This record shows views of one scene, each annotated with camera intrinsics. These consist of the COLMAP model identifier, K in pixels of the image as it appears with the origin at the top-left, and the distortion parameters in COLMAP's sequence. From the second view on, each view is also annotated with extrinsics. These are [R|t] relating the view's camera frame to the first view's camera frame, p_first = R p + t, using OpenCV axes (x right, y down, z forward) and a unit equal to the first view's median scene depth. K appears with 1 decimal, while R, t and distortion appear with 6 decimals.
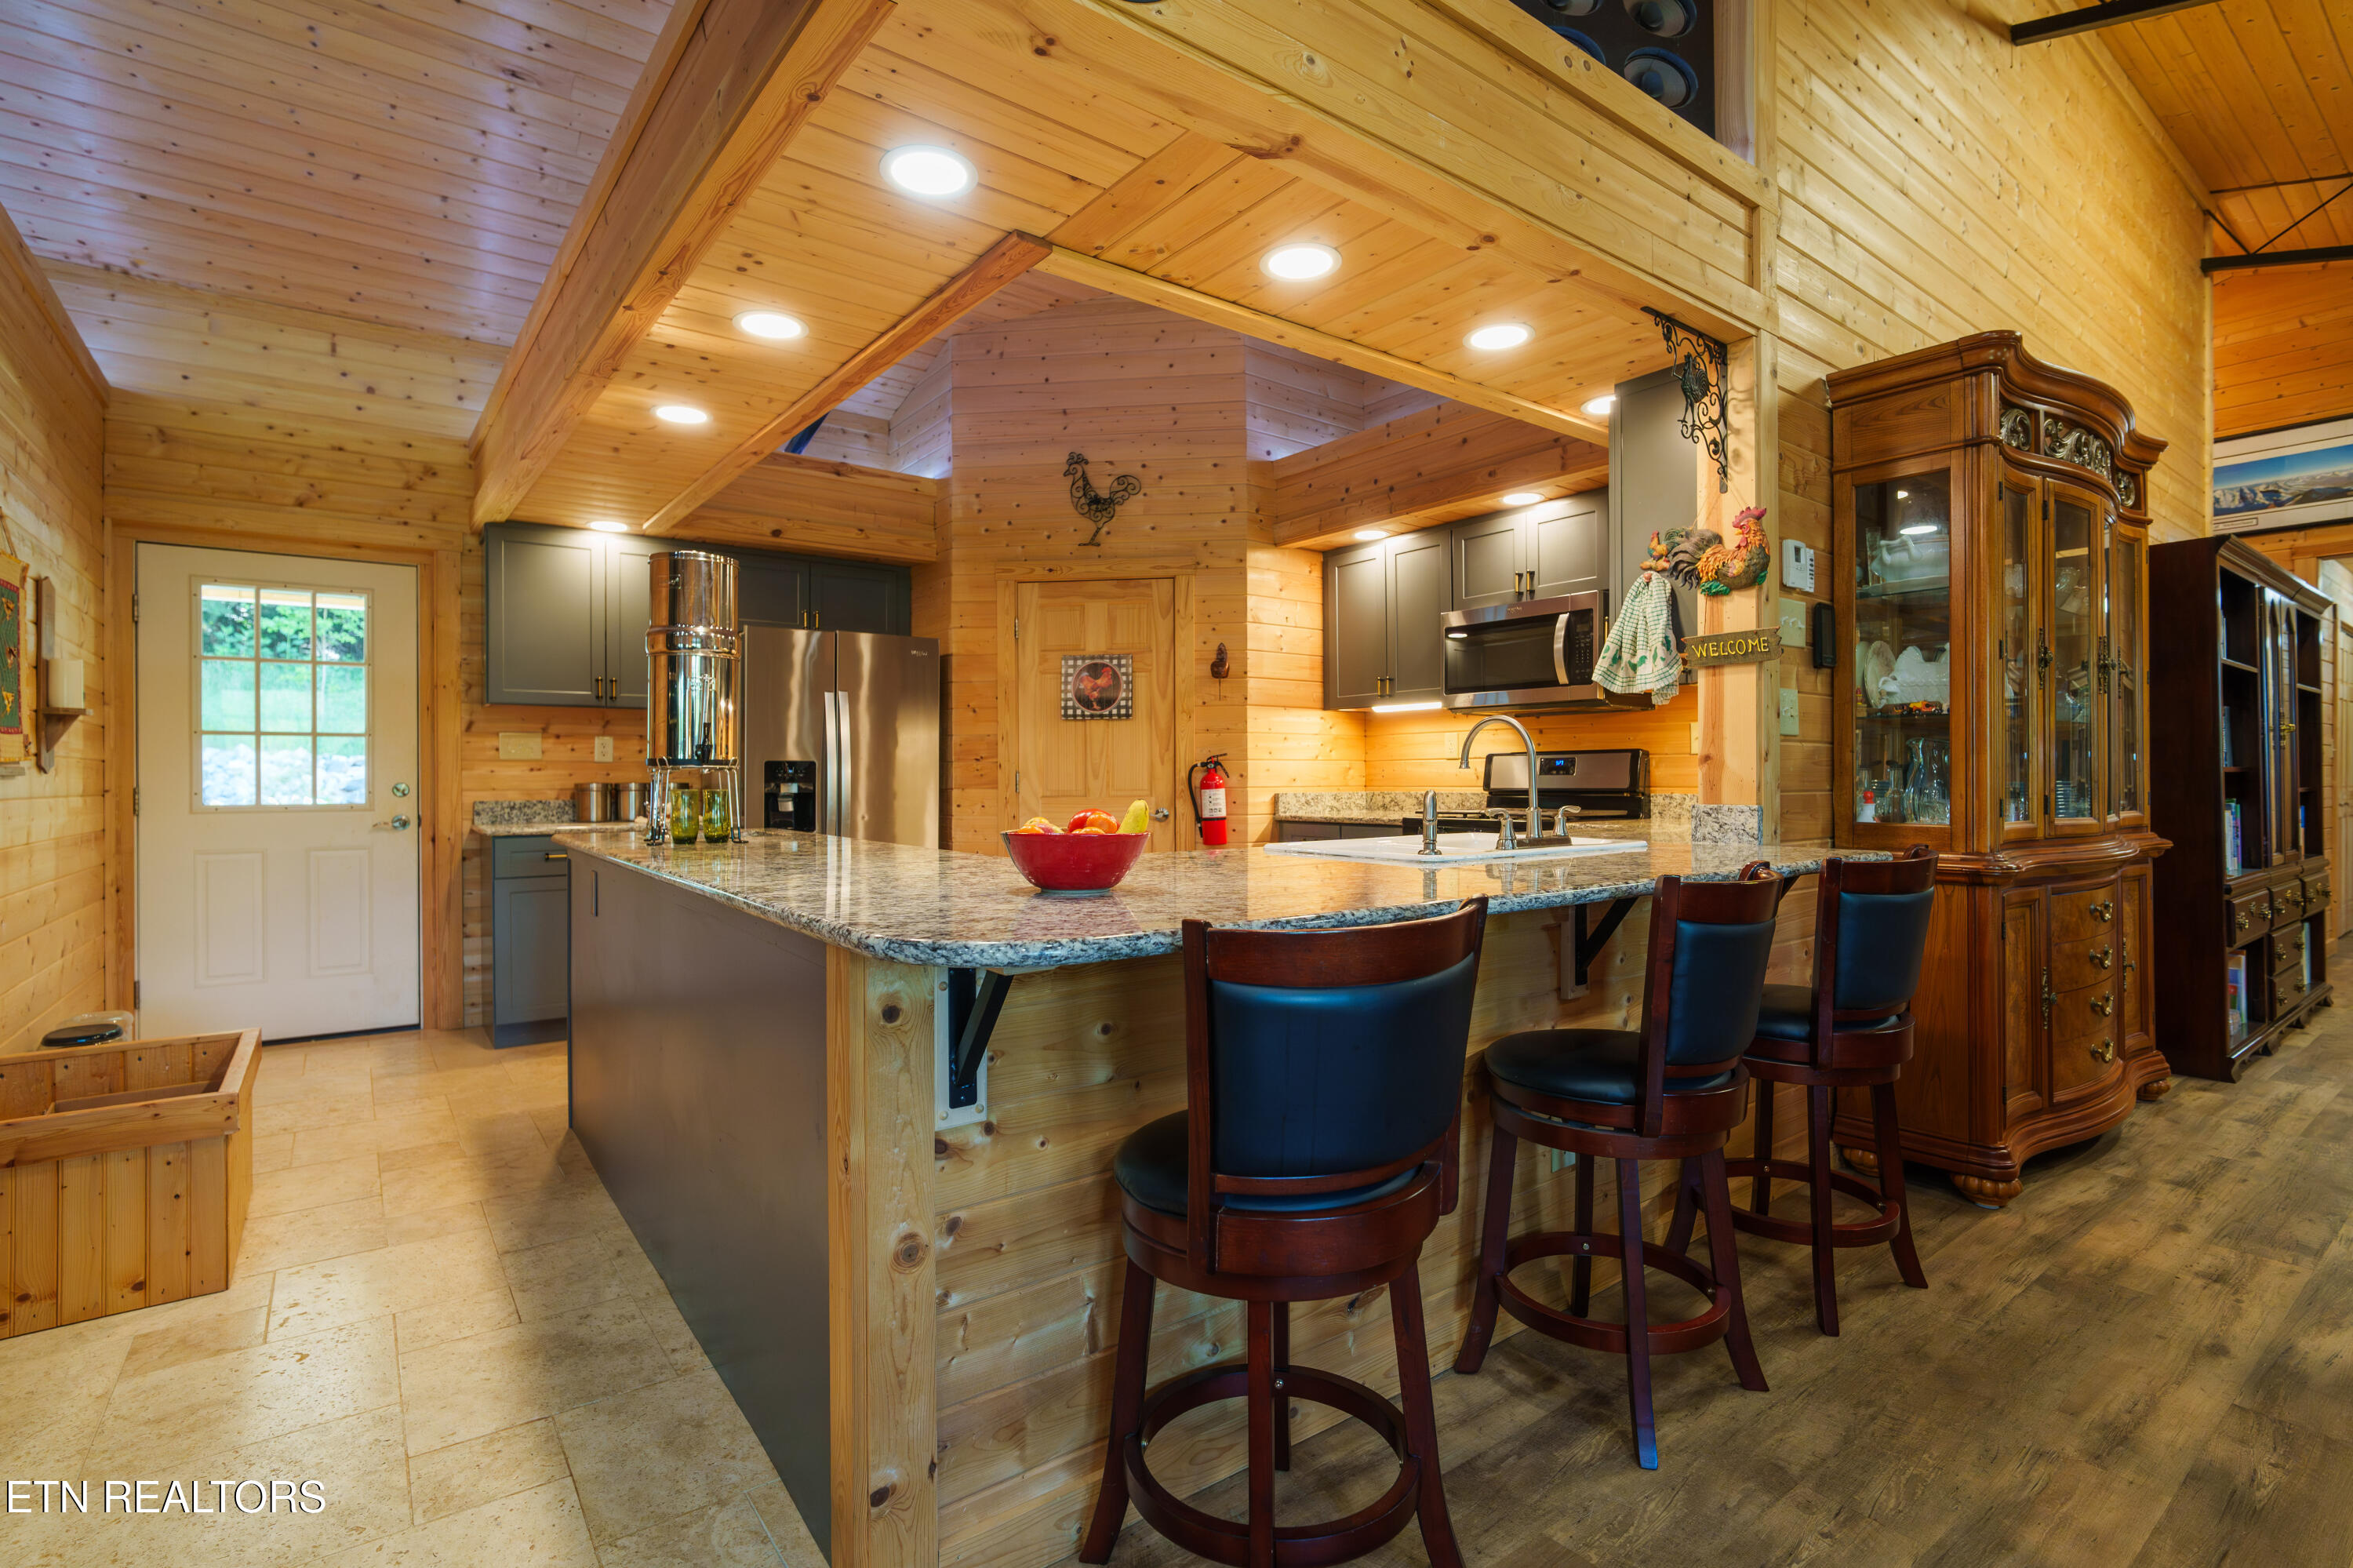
lens RADIAL K [[1102.5, 0, 1176.2], [0, 1102.5, 777.1], [0, 0, 1]] dist [-0.016674, 0.006998]
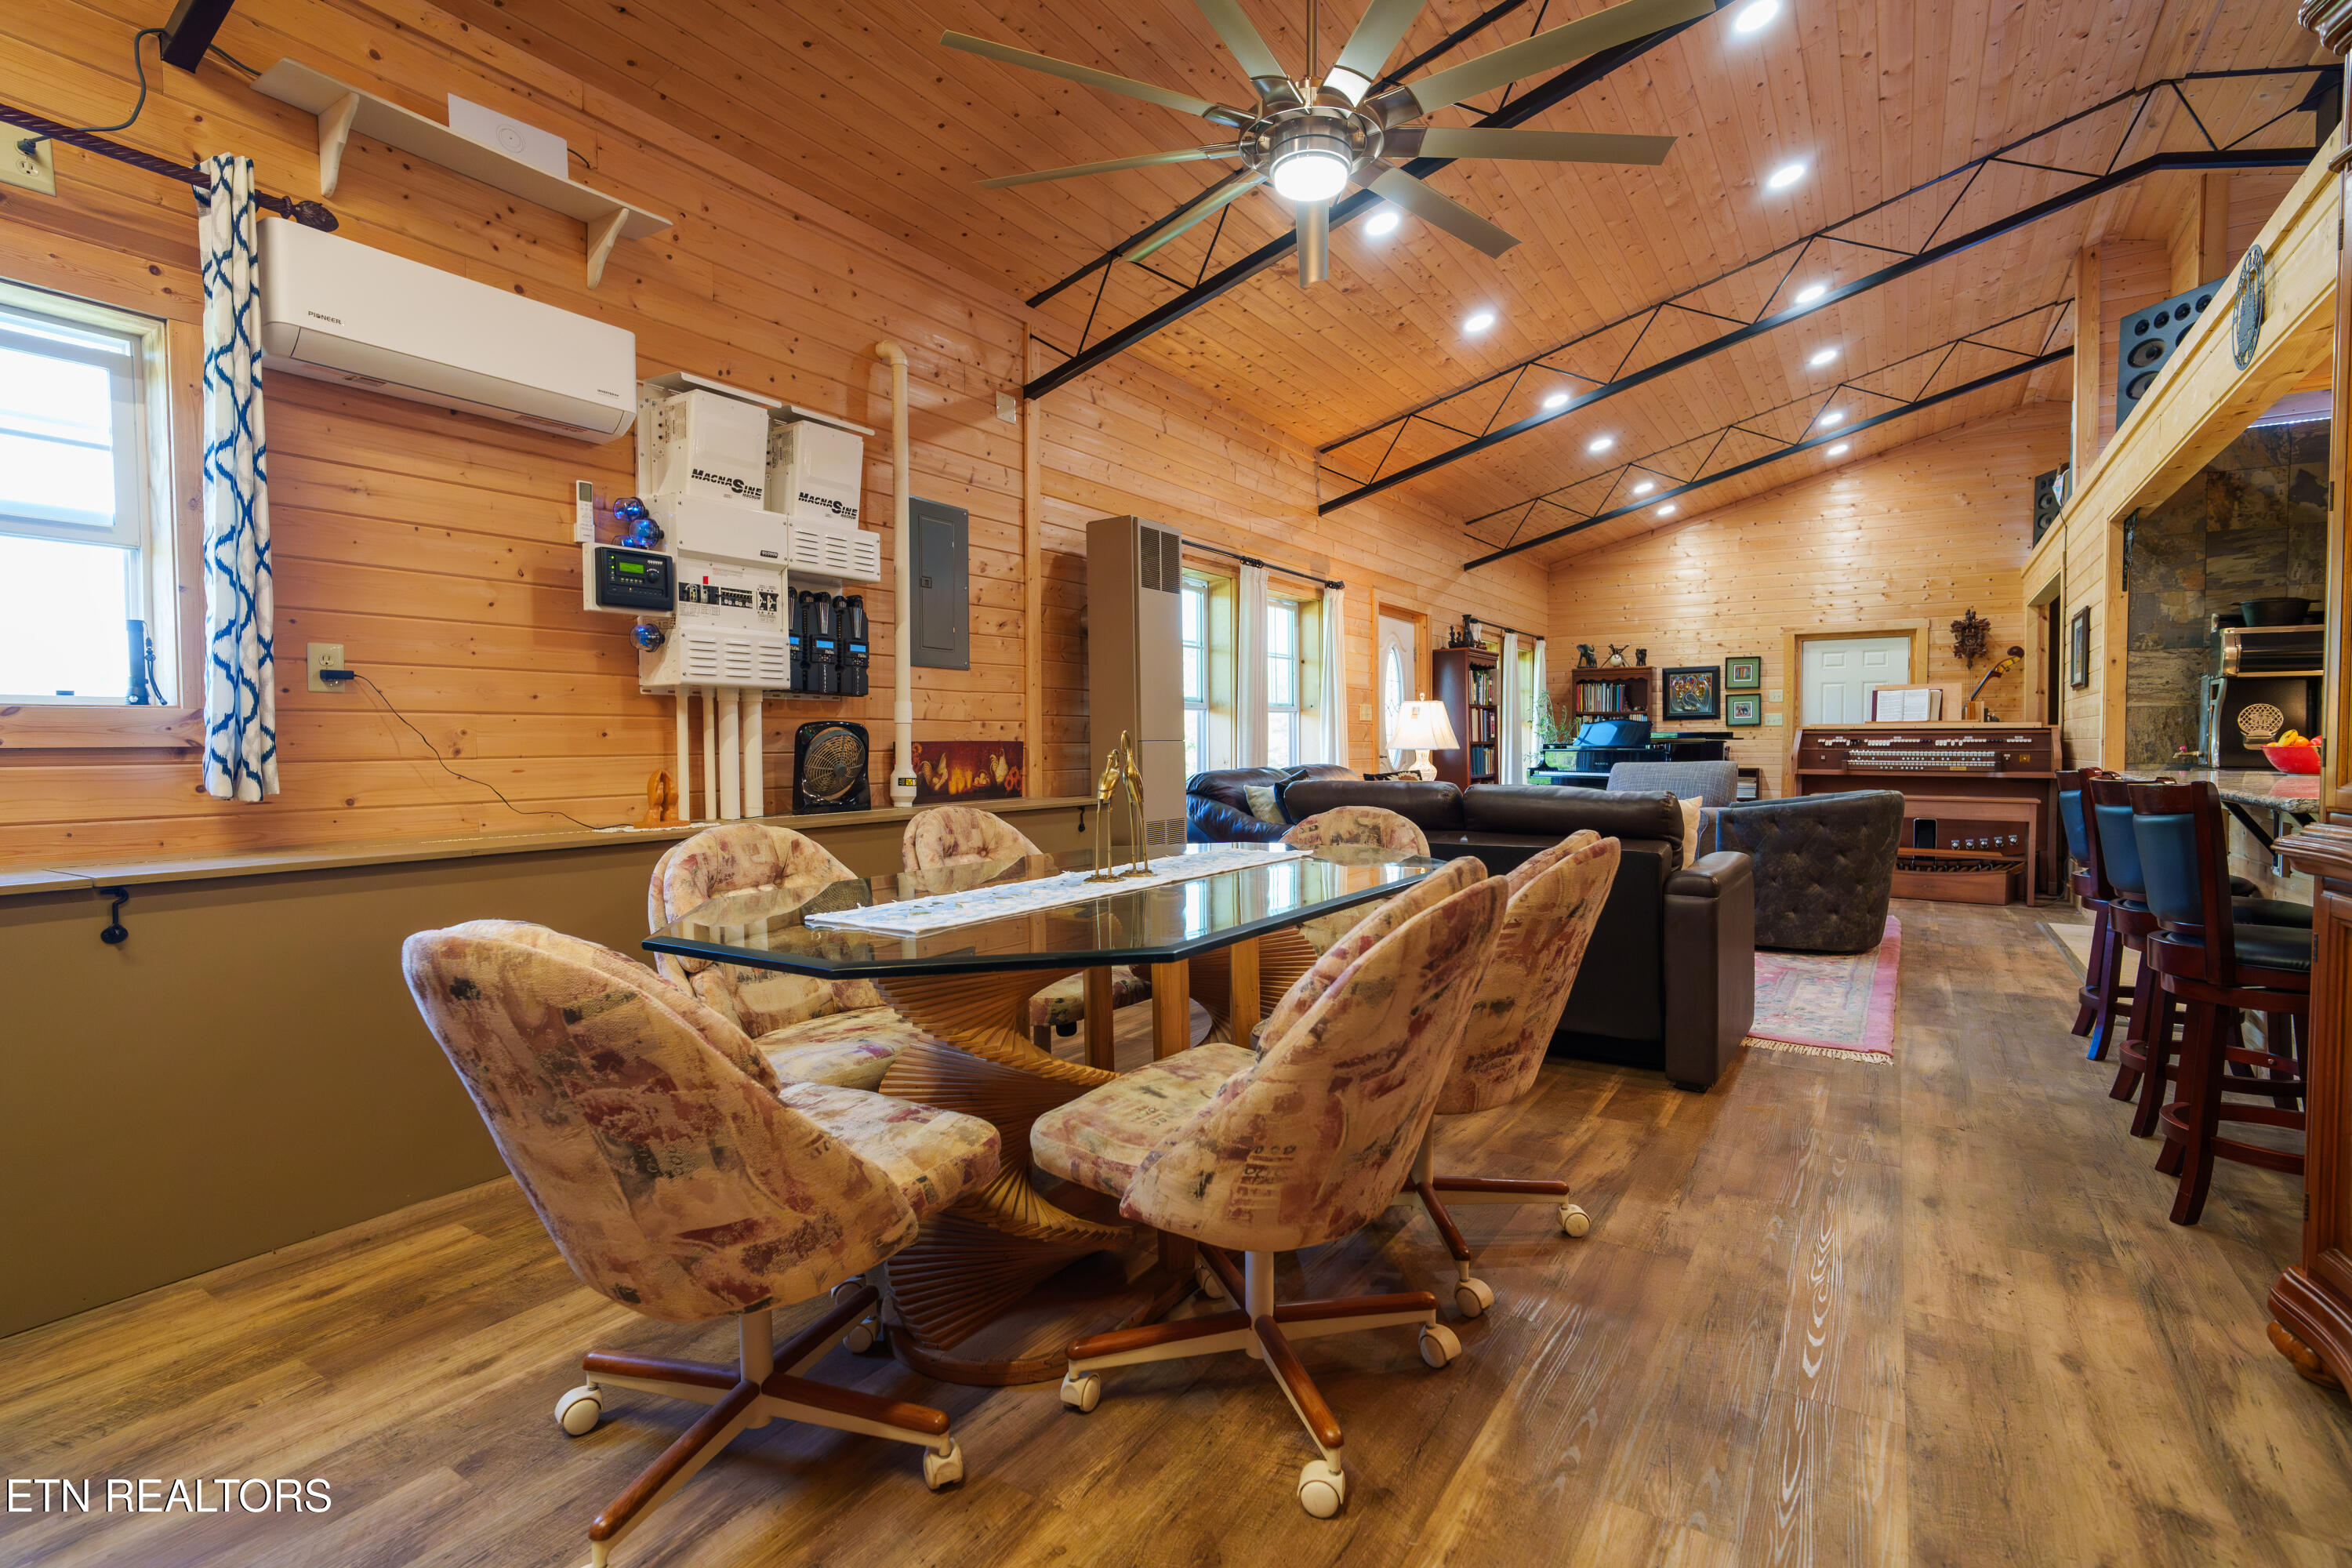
lens RADIAL K [[1094.9, 0, 1176.6], [0, 1094.9, 779.8], [0, 0, 1]] dist [-0.017226, 0.006872]
pose [[-0.941135, 0.018491, -0.337525, 0.889172], [0.006953, 0.999350, 0.035362, 0.009213], [0.337960, 0.030933, -0.940652, 0.765195]]
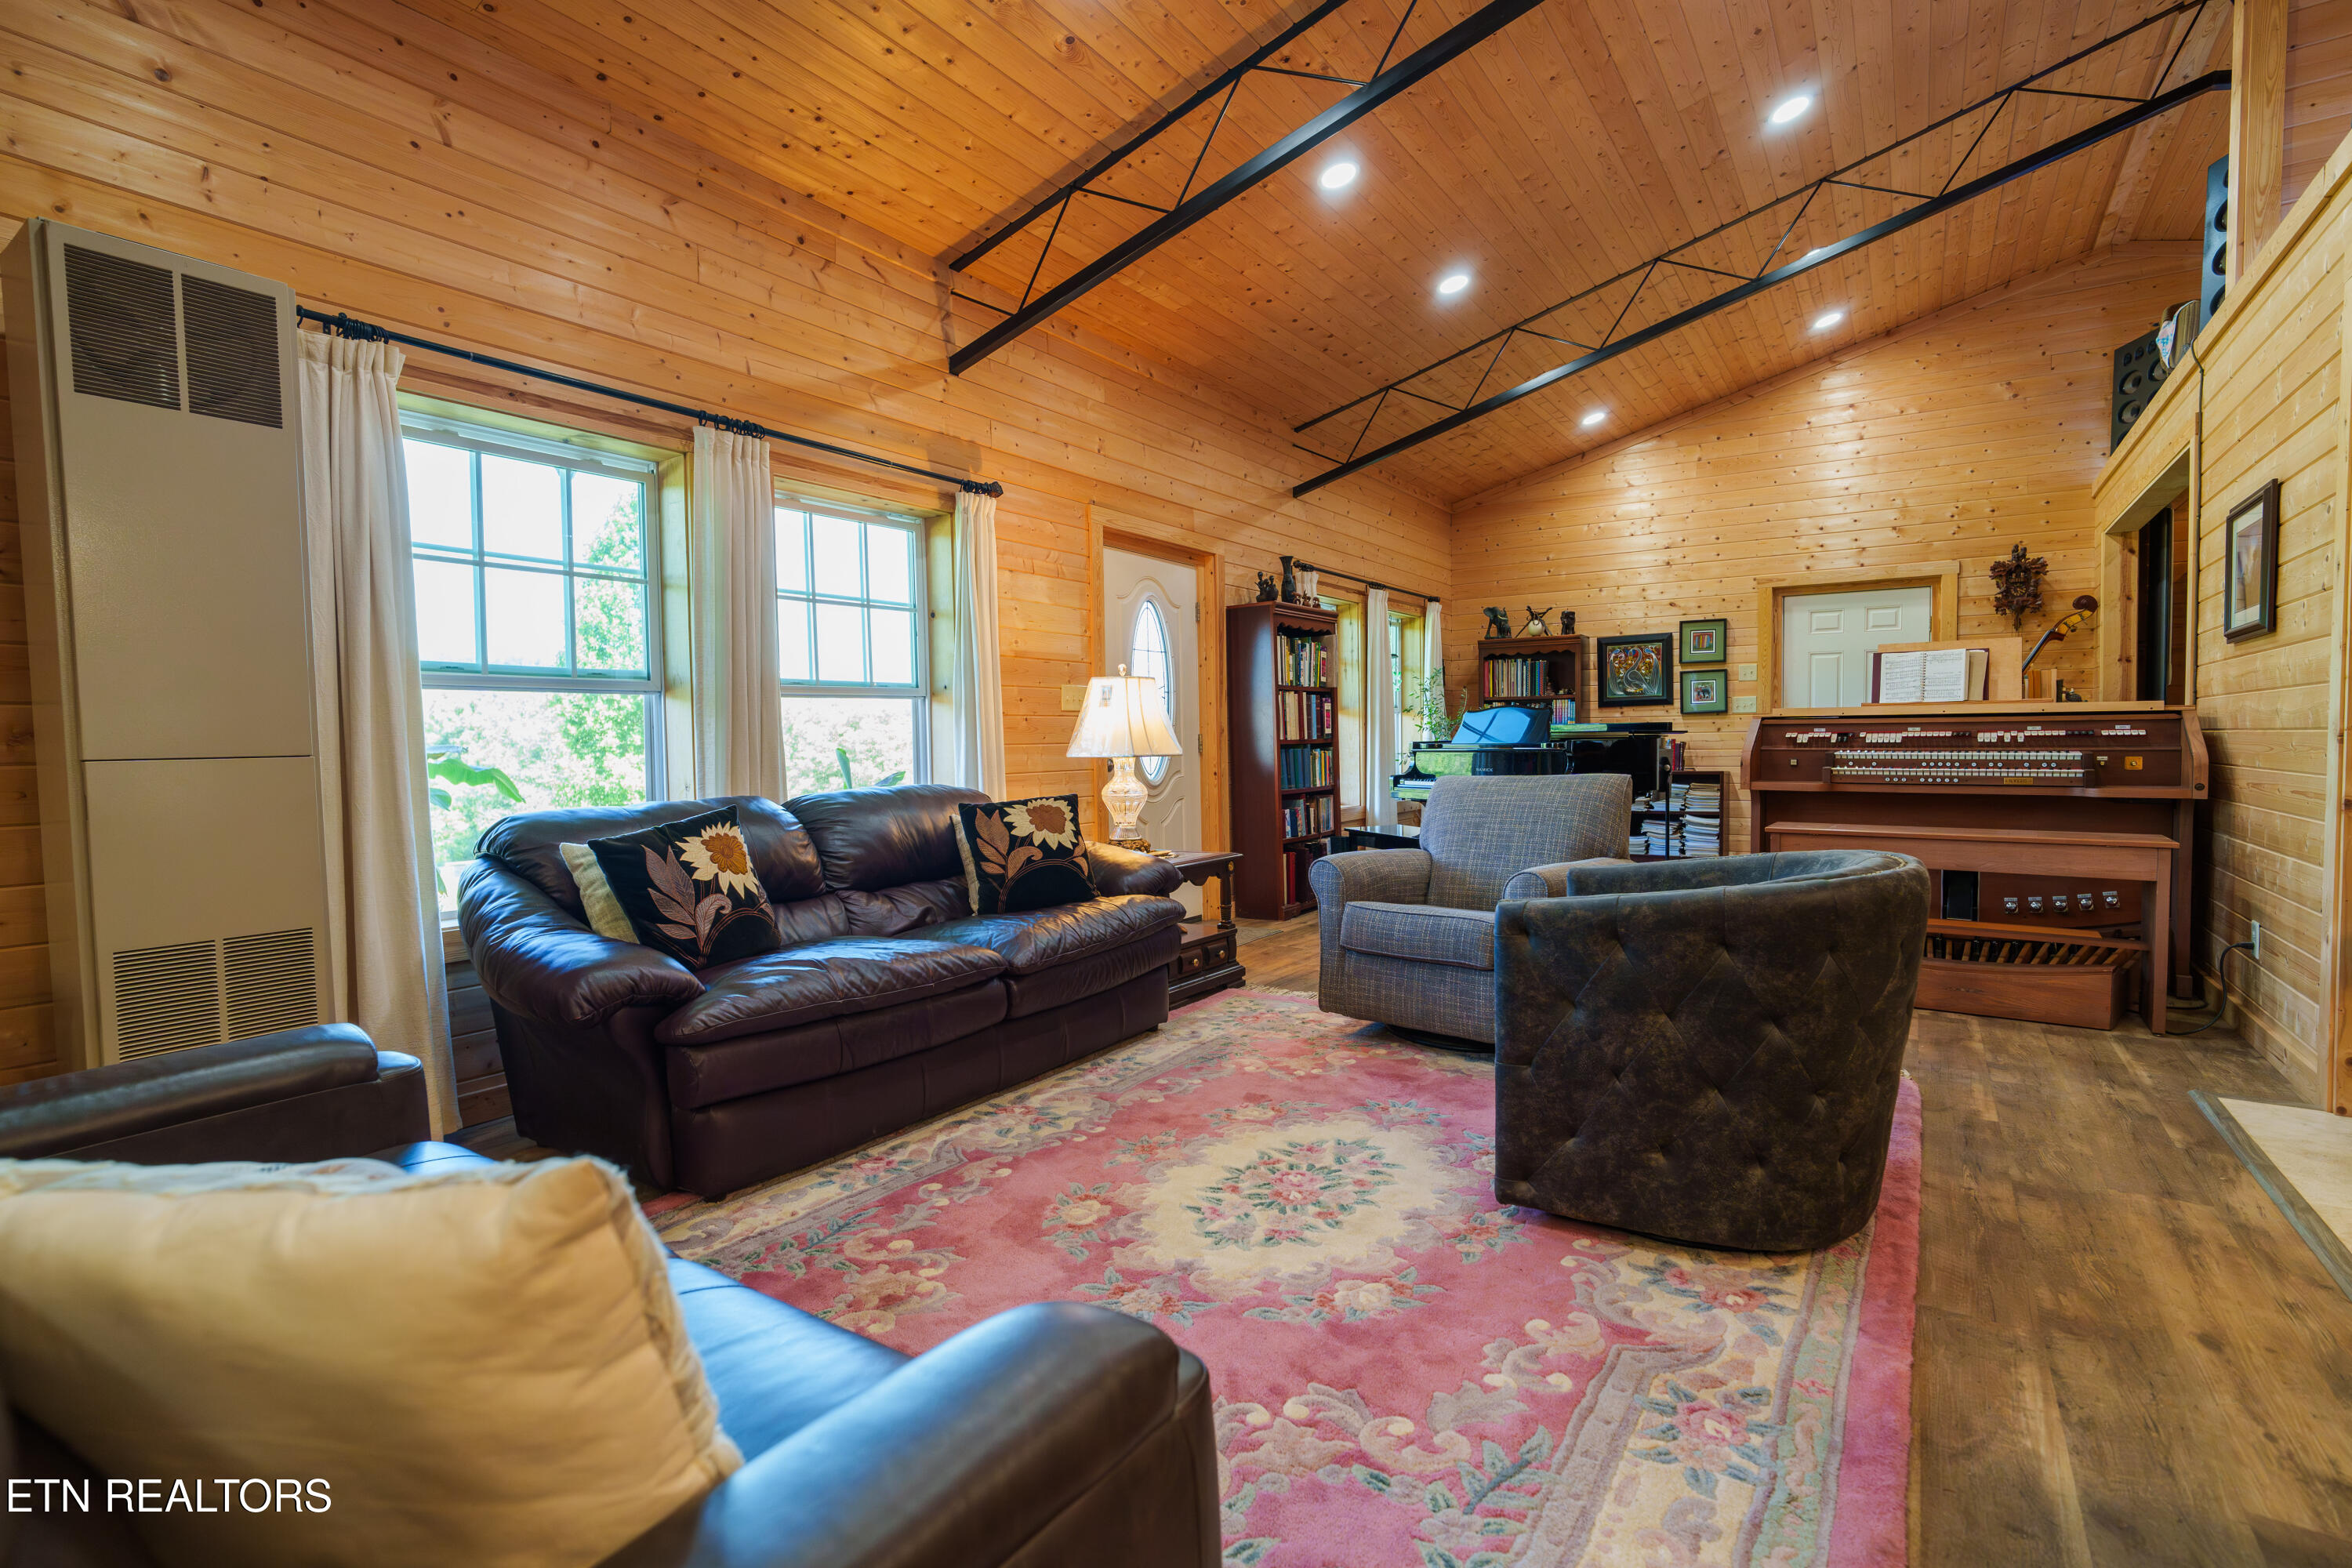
lens RADIAL K [[1094.8, 0, 1176.0], [0, 1094.8, 784.0], [0, 0, 1]] dist [-0.021069, 0.011642]
pose [[-0.945108, 0.029867, -0.325391, 0.298319], [0.016571, 0.998914, 0.043556, 0.006817], [0.326338, 0.035773, -0.944576, 0.325607]]
